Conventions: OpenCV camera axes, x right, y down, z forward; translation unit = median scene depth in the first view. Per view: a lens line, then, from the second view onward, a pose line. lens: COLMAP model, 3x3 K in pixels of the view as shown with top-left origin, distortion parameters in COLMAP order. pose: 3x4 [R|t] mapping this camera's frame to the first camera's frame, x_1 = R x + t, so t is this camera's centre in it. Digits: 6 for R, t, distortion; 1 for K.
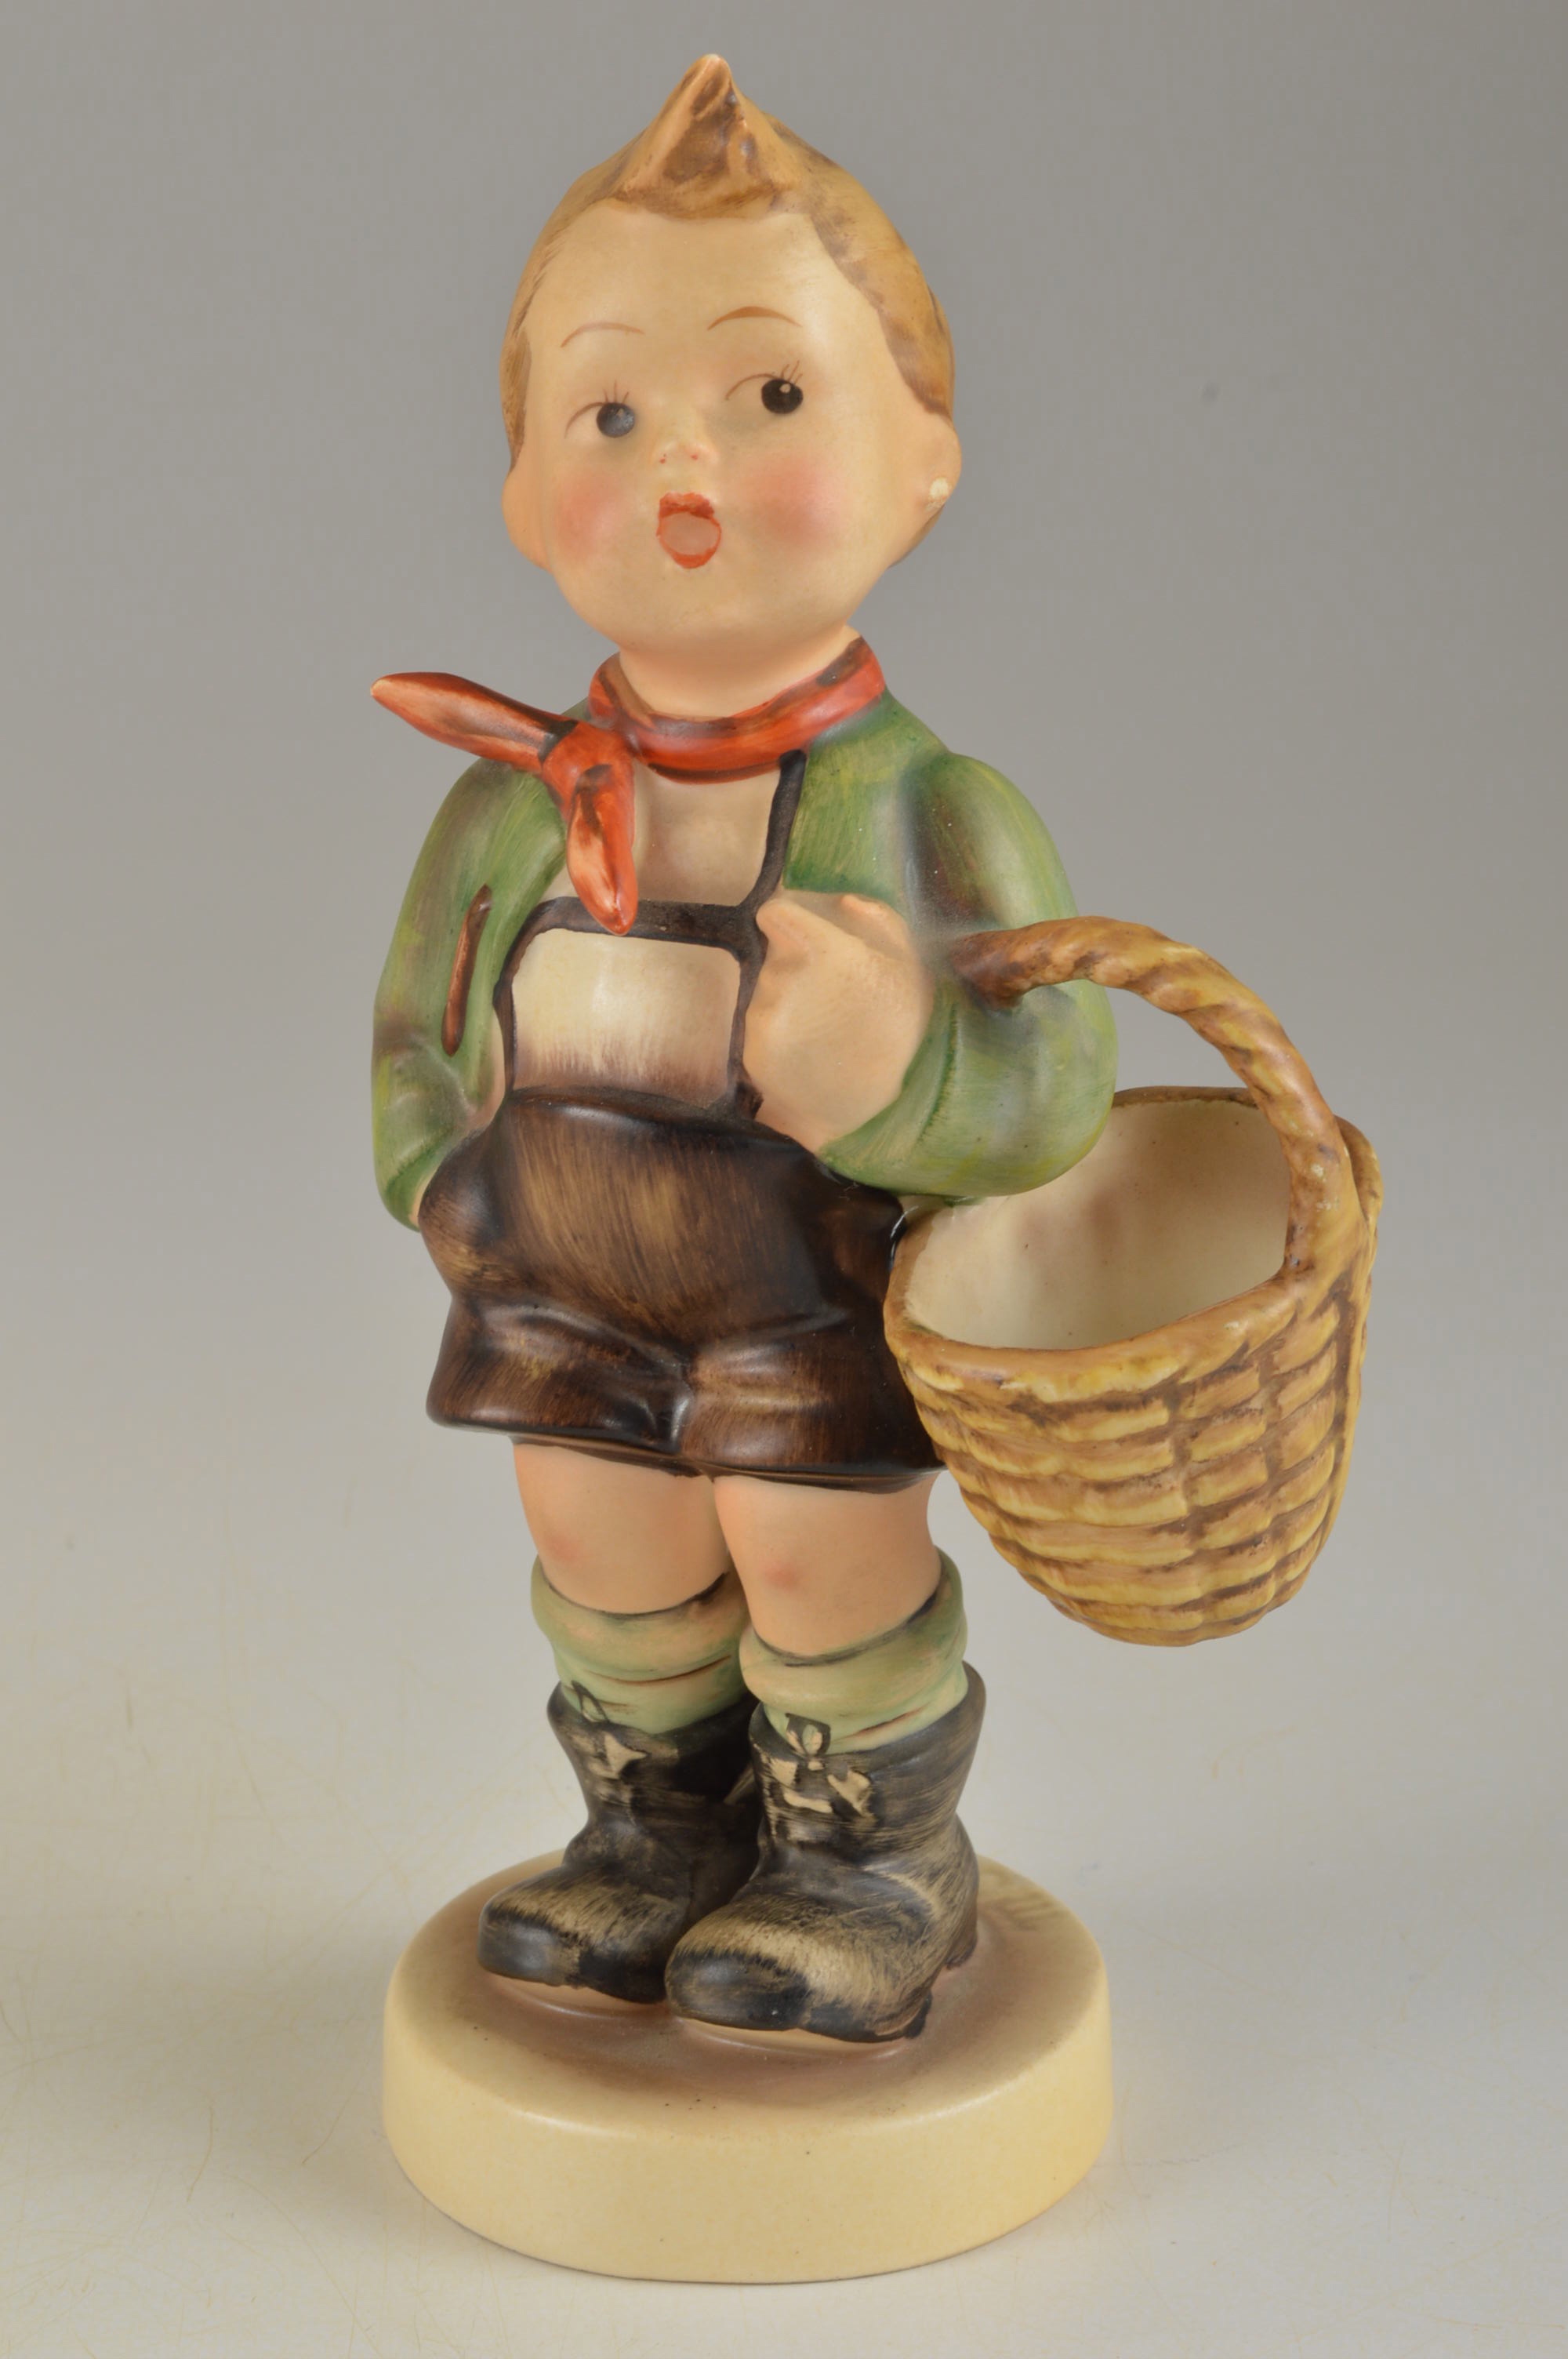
lens RADIAL K [[4400.2, 0, 766.5], [0, 4400.2, 1171.8], [0, 0, 1]] dist [-0.003775, 0.000000]
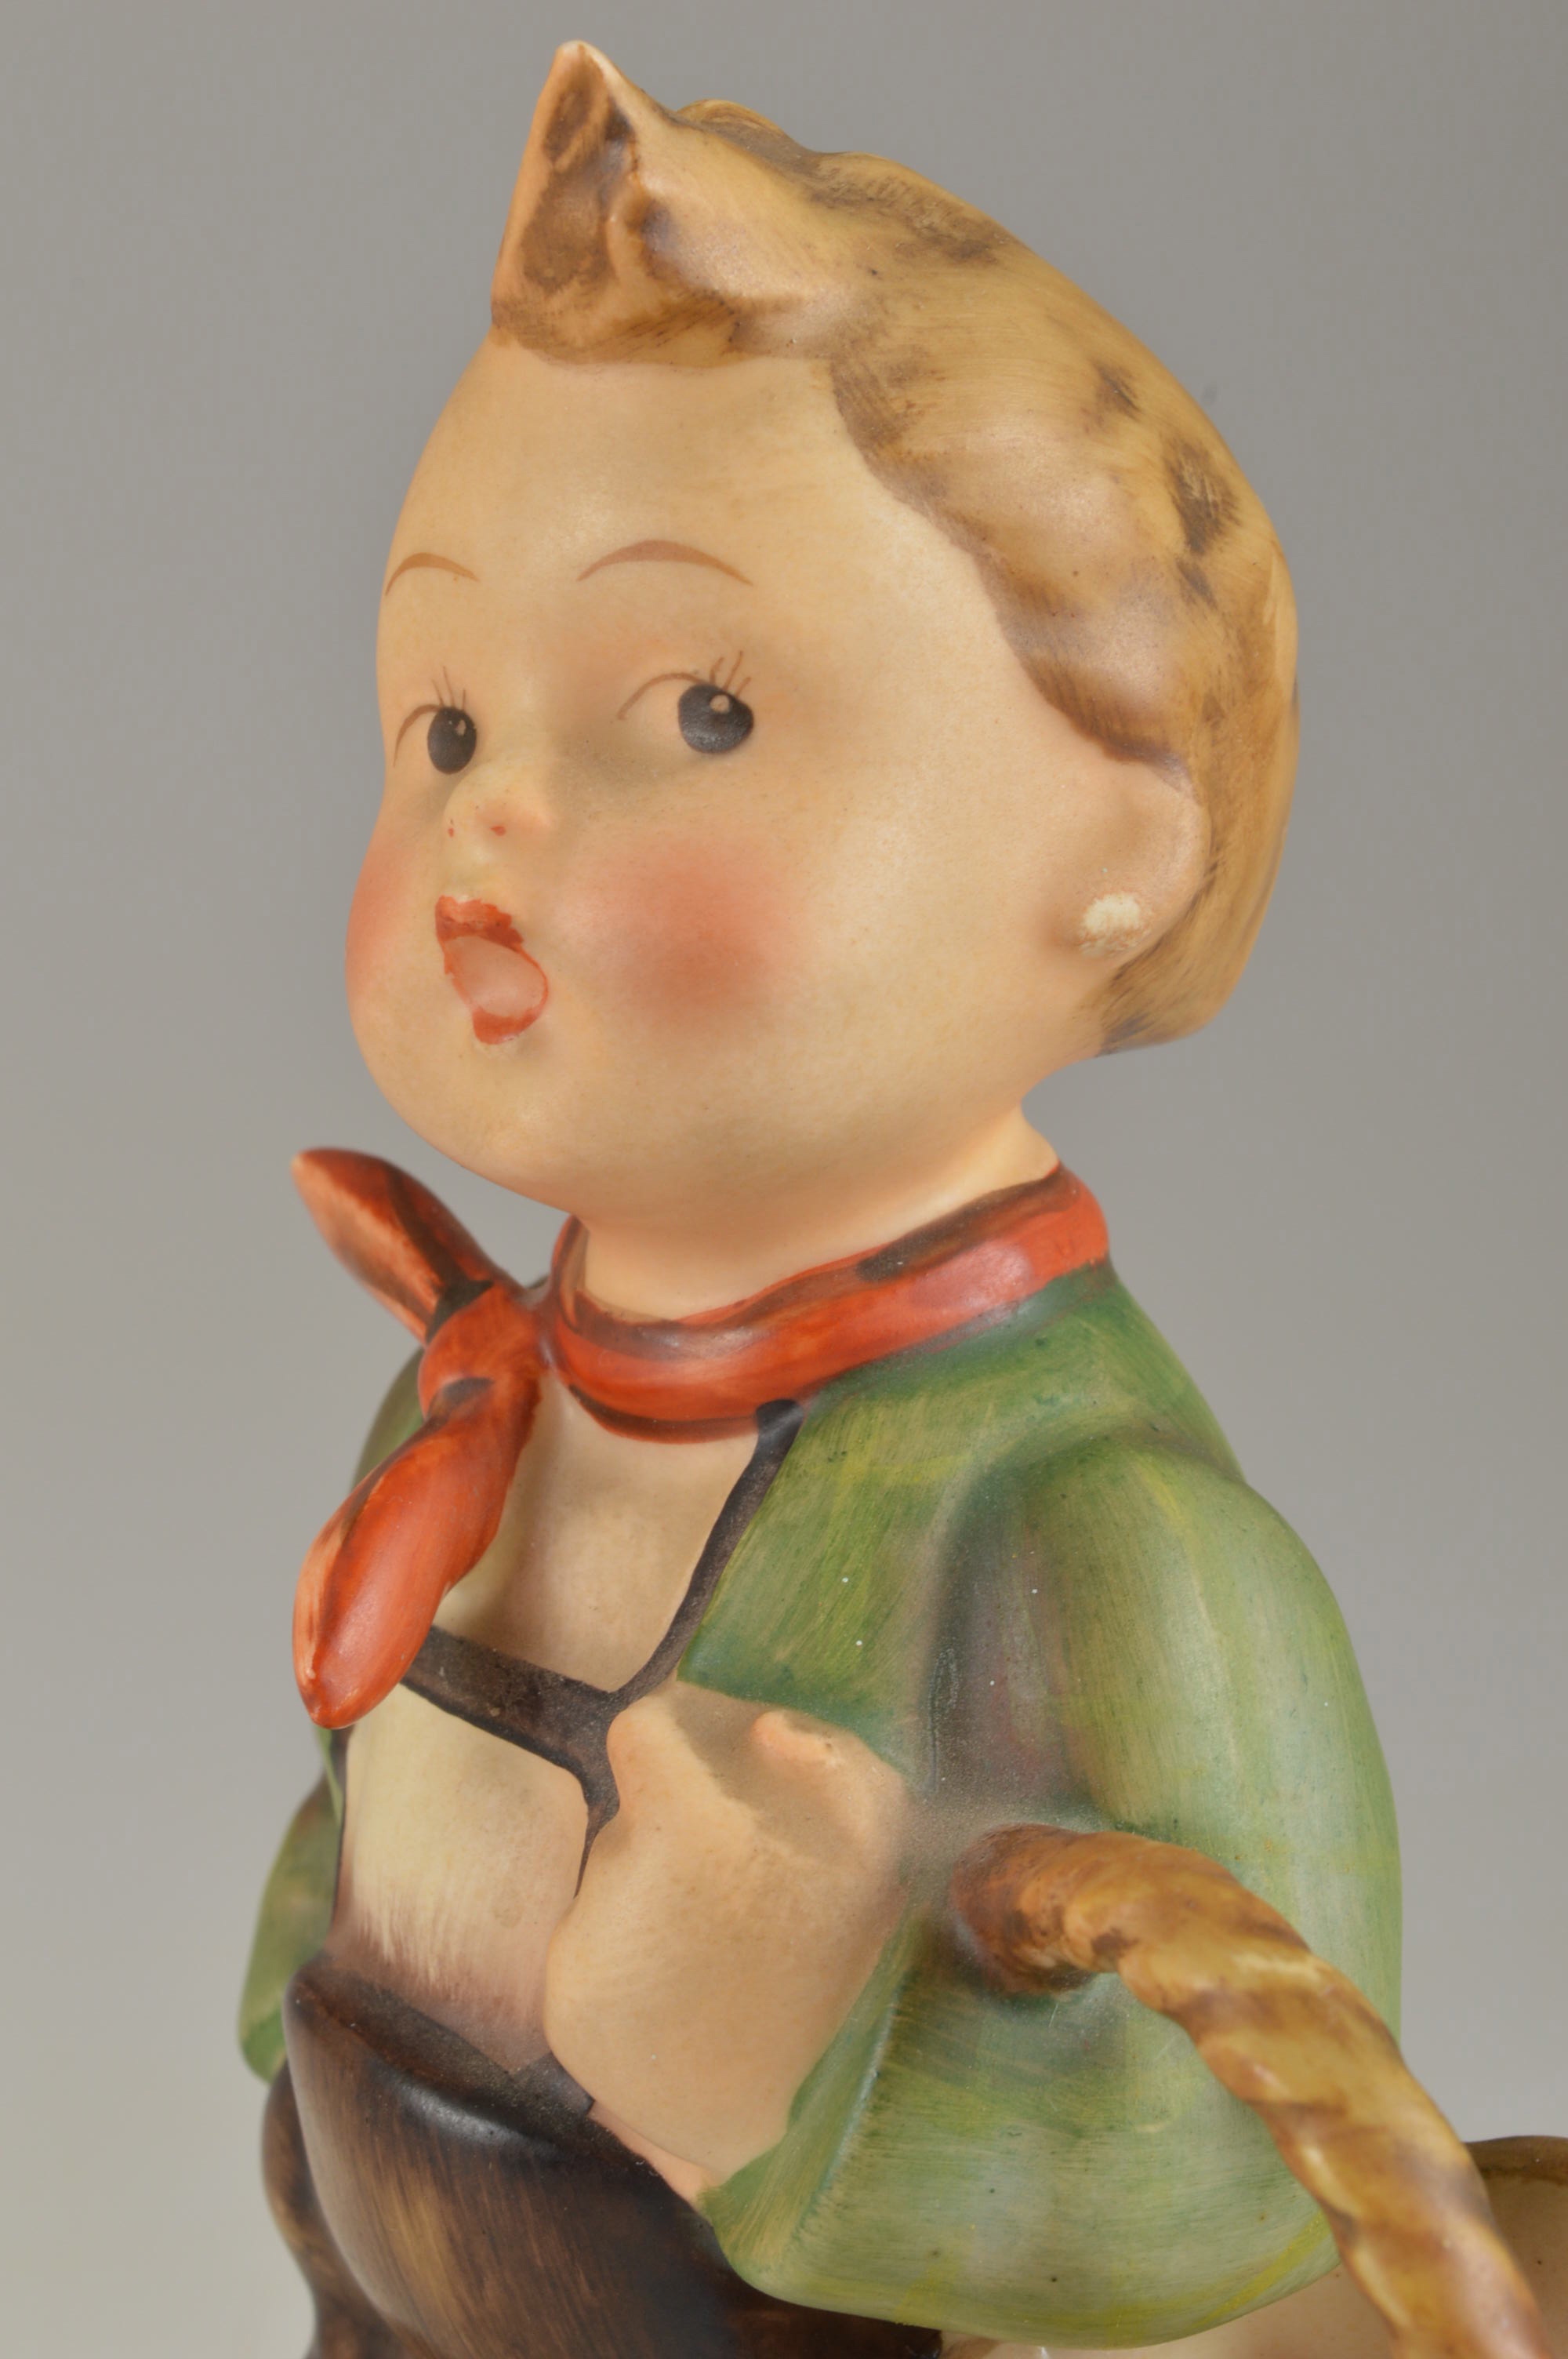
lens RADIAL K [[5103.1, 0, 800.3], [0, 5103.1, 1170.3], [0, 0, 1]] dist [0.006032, 0.000000]
pose [[0.882392, 0.107600, -0.458047, 0.266422], [-0.123327, 0.992356, -0.004465, -0.115736], [0.454065, 0.060429, 0.888917, 0.458204]]
